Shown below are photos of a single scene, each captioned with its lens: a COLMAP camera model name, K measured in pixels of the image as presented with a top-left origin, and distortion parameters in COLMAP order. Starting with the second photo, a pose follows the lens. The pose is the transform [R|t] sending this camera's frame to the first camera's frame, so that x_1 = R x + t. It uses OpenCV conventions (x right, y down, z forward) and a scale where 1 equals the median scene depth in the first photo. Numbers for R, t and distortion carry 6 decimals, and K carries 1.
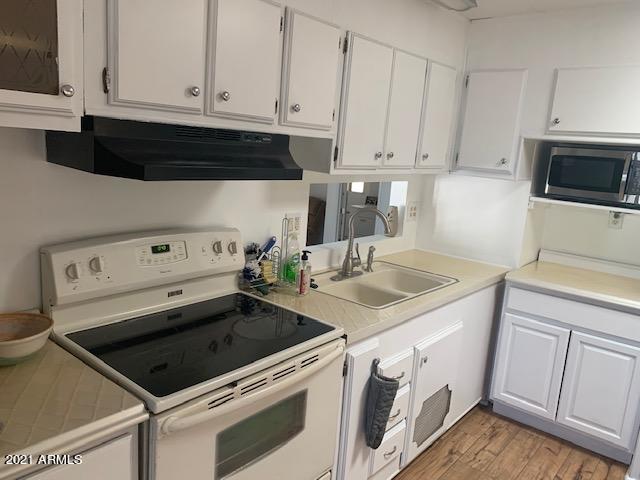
lens RADIAL K [[485.3, 0, 311.4], [0, 485.3, 234.2], [0, 0, 1]] dist [-0.005161, -0.002011]
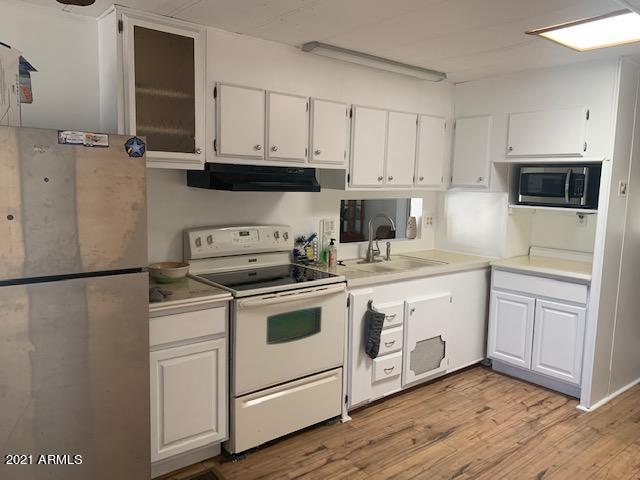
lens RADIAL K [[485.3, 0, 311.4], [0, 485.3, 234.2], [0, 0, 1]] dist [-0.005161, -0.002011]
pose [[0.978263, -0.029823, -0.205213, 0.255290], [0.011952, 0.996068, -0.087781, 0.161858], [0.207024, 0.083421, 0.974773, -0.590820]]
